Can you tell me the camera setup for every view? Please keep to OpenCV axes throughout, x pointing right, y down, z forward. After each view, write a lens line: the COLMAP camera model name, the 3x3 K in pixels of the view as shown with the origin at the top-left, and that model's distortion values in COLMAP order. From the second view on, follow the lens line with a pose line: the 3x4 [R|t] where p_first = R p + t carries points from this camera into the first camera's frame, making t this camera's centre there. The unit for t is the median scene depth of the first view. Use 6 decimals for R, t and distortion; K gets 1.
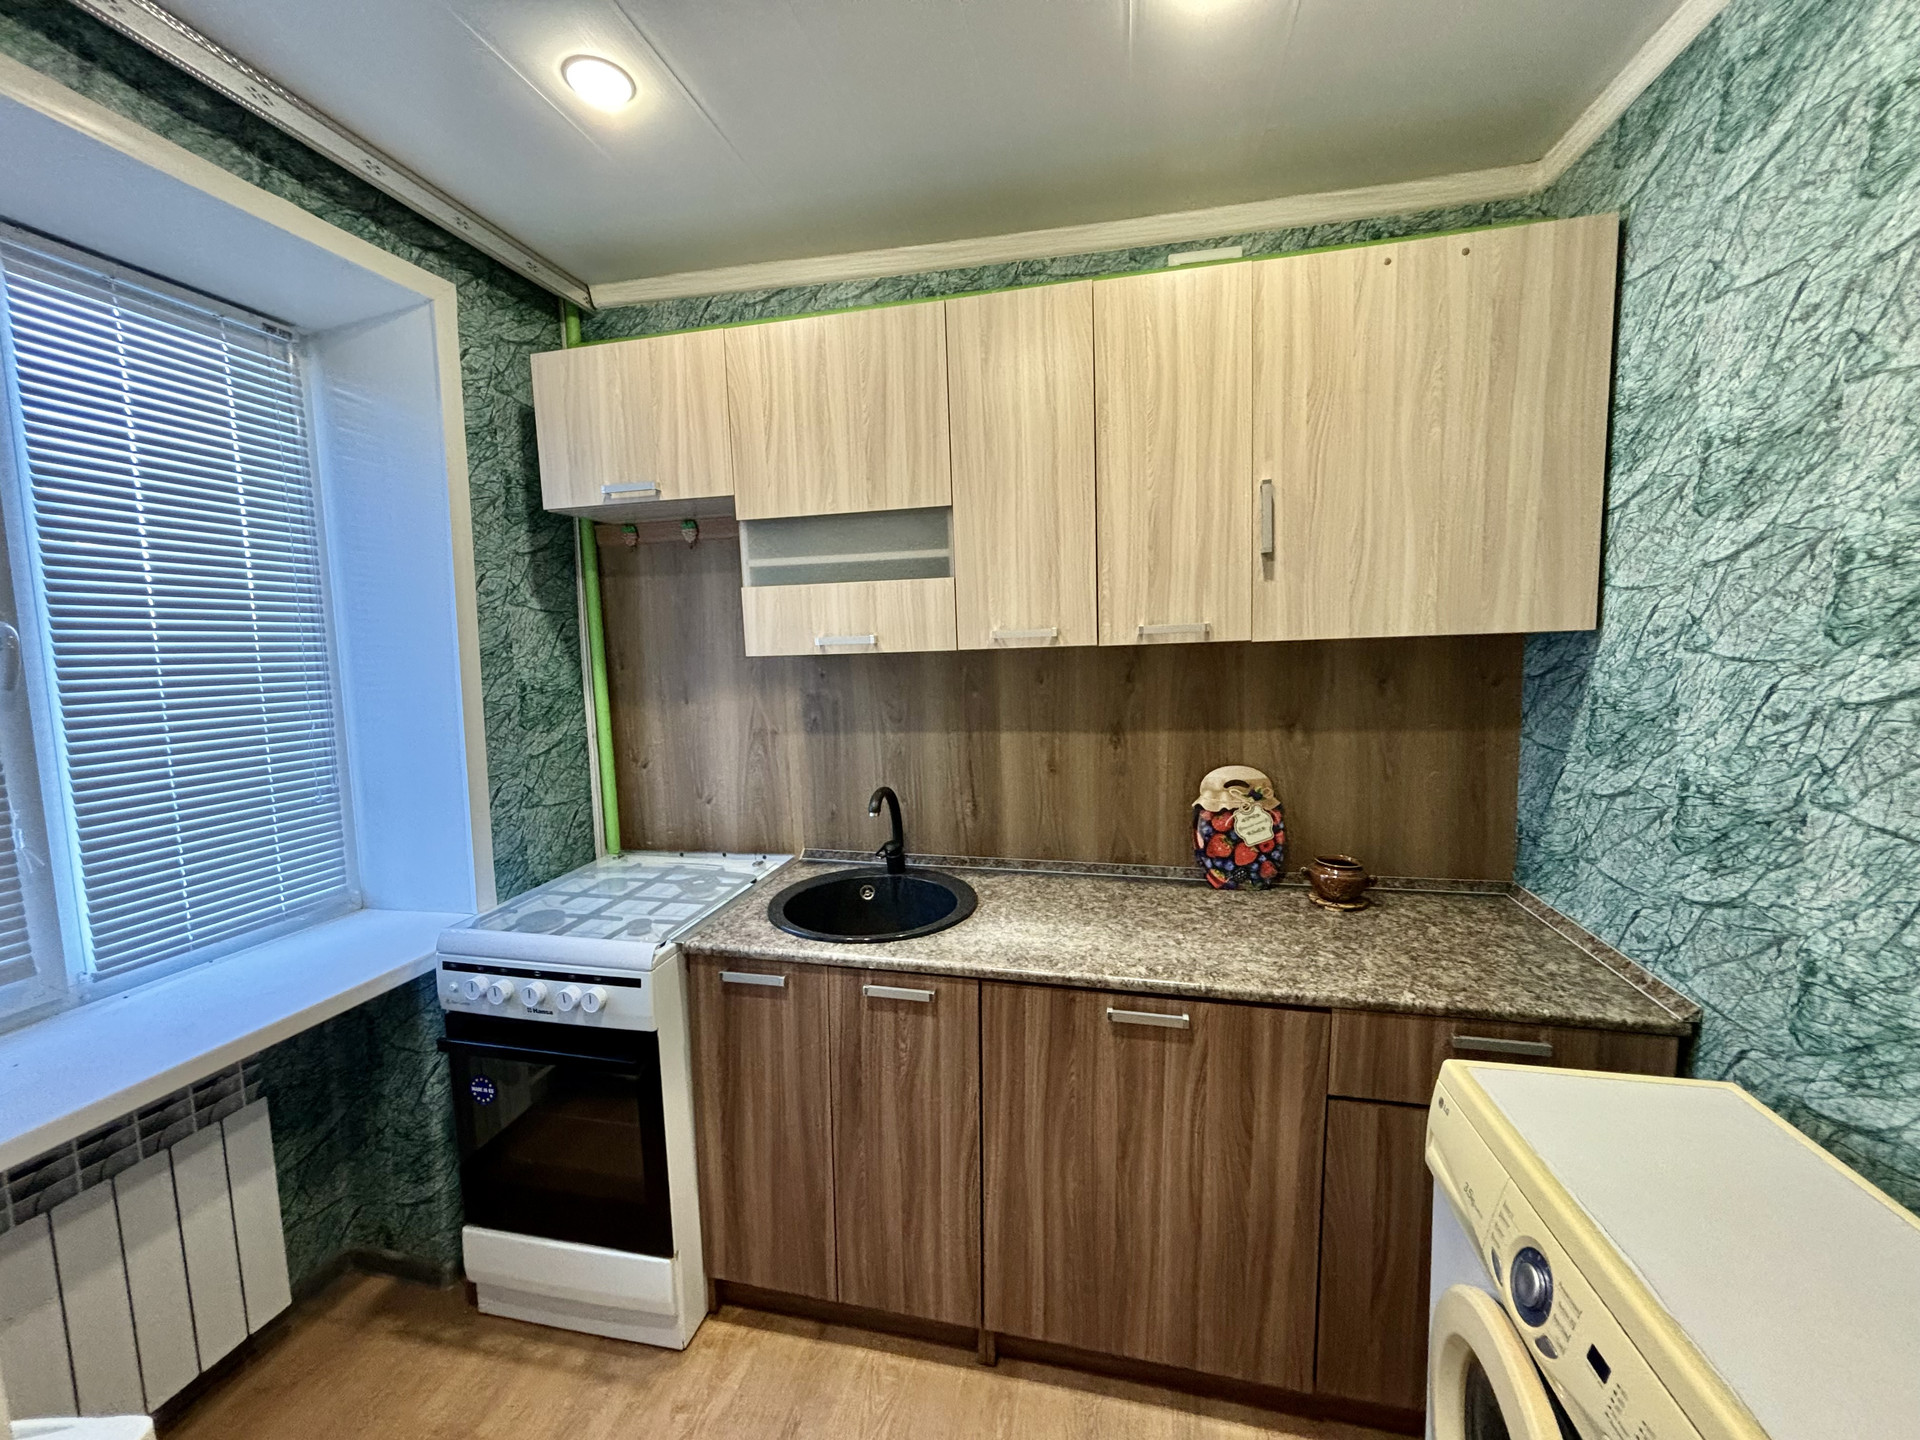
lens RADIAL K [[772.2, 0, 949.9], [0, 772.2, 724.0], [0, 0, 1]] dist [0.002739, -0.001603]
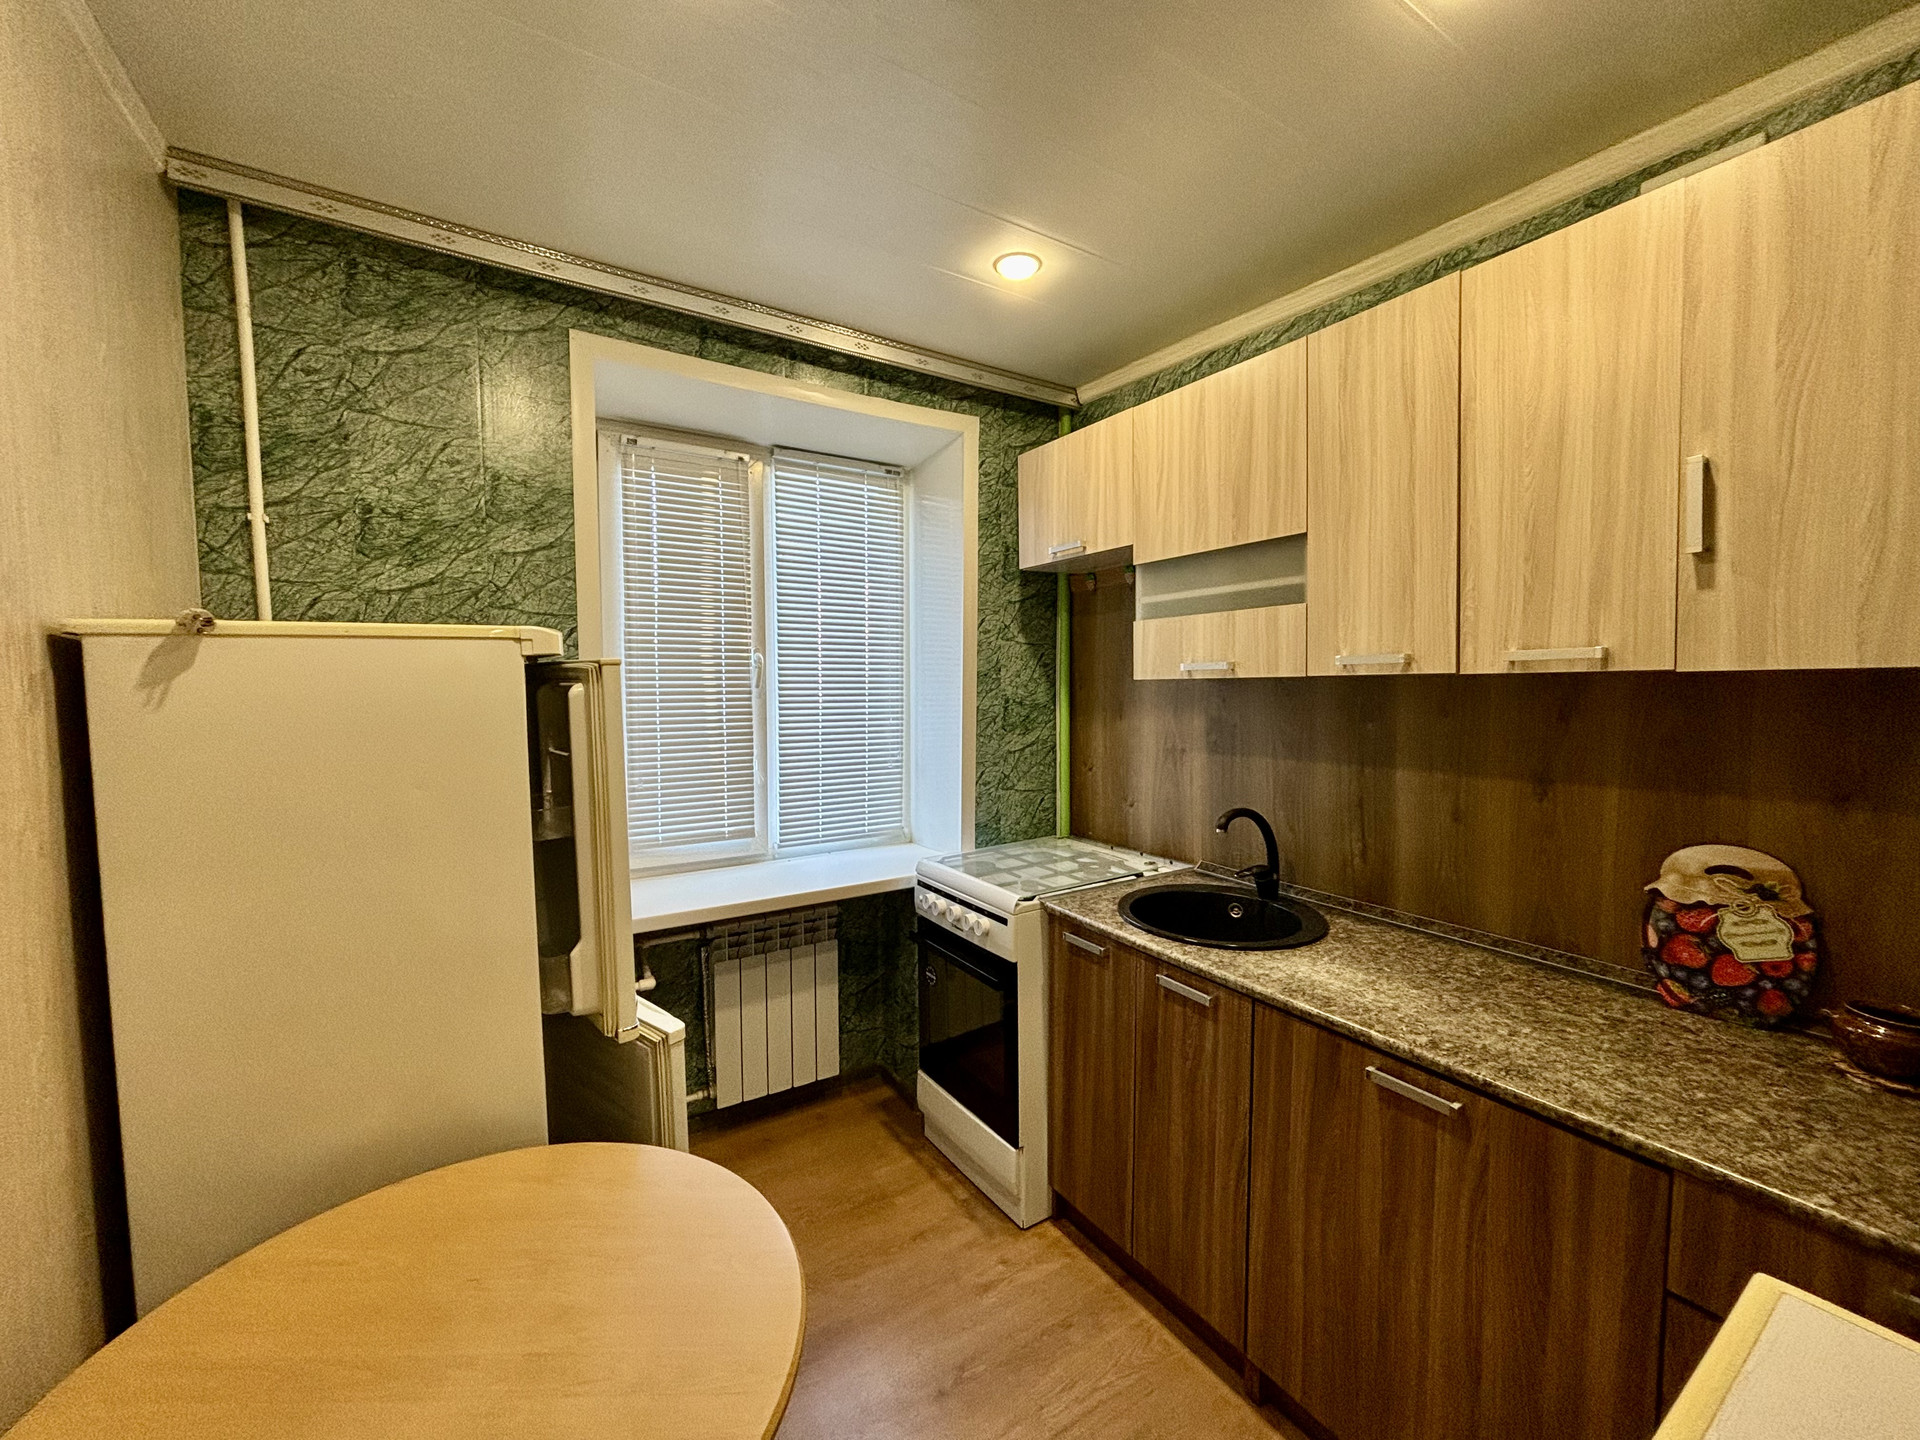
lens RADIAL K [[772.2, 0, 950.0], [0, 772.2, 725.7], [0, 0, 1]] dist [0.002739, -0.001603]
pose [[0.705734, 0.061967, -0.705762, 0.398730], [-0.088052, 0.996116, -0.000589, 0.007991], [0.702984, 0.062559, 0.708449, -0.022116]]
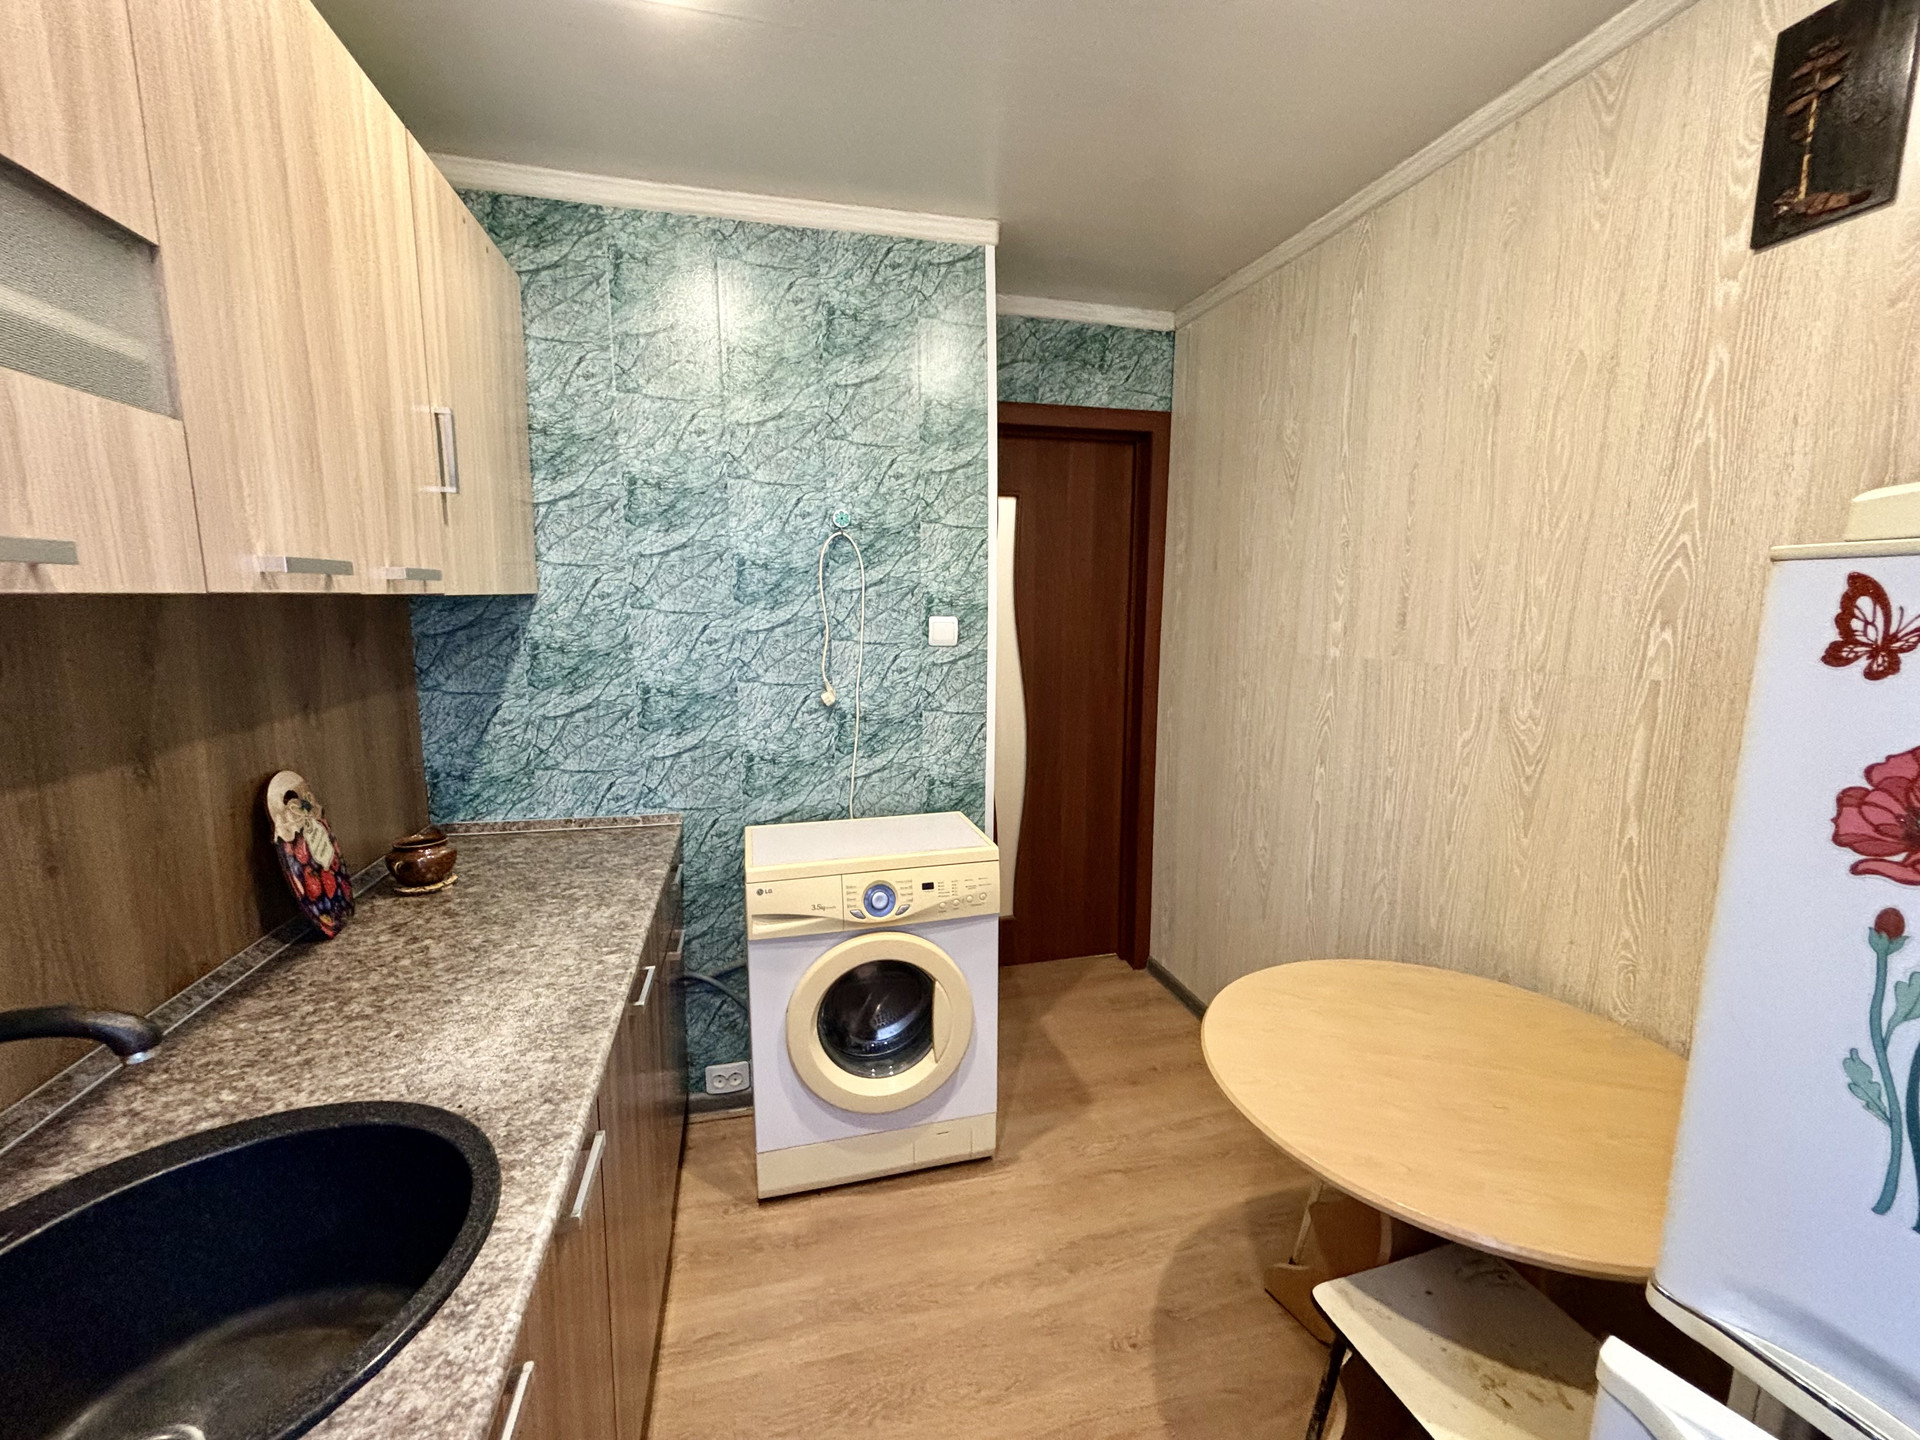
lens RADIAL K [[772.2, 0, 969.1], [0, 772.2, 729.8], [0, 0, 1]] dist [0.002739, -0.001603]
pose [[-0.468739, -0.121620, 0.874924, -0.601531], [0.102192, 0.976360, 0.190469, -0.060468], [-0.877406, 0.178691, -0.445229, 0.840290]]
